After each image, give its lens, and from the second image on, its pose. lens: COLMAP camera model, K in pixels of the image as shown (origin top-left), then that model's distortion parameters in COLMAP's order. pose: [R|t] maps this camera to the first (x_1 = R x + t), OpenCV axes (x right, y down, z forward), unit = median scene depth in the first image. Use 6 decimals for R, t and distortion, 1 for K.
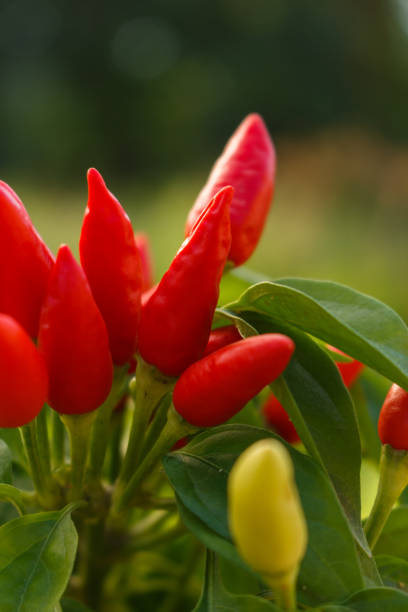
lens RADIAL K [[1425.7, 0, 206.7], [0, 1425.7, 302.3], [0, 0, 1]] dist [0.033551, 0.000000]
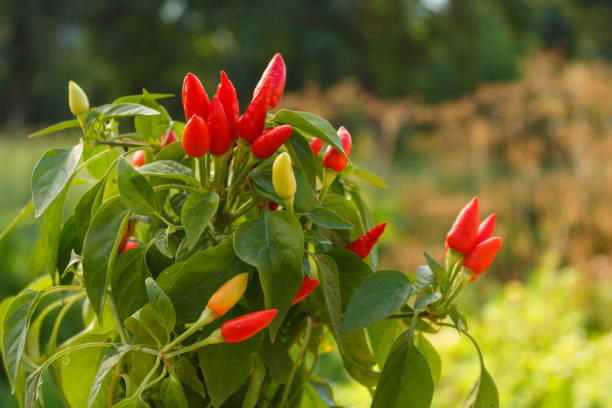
lens RADIAL K [[1334.7, 0, 305.5], [0, 1334.7, 200.2], [0, 0, 1]] dist [0.026648, 0.000000]
pose [[0.998003, -0.006230, 0.062851, -0.084131], [0.007938, 0.999605, -0.026952, 0.240549], [-0.062658, 0.027397, 0.997659, -1.690733]]
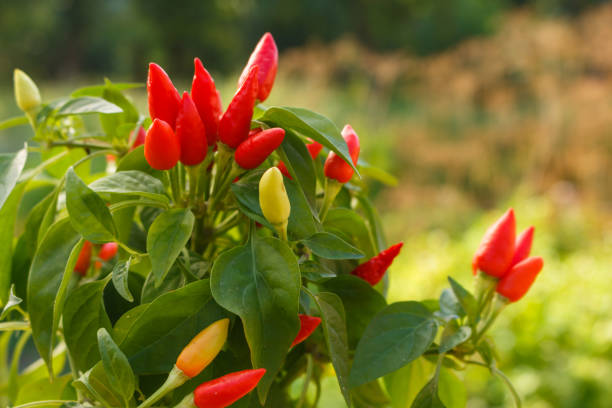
lens RADIAL K [[1076.9, 0, 305.9], [0, 1076.9, 206.6], [0, 0, 1]] dist [-0.000671, 0.000000]
pose [[0.998381, -0.019723, 0.053354, -0.002455], [0.017601, 0.999047, 0.039944, 0.077696], [-0.054091, -0.038941, 0.997776, -0.739971]]
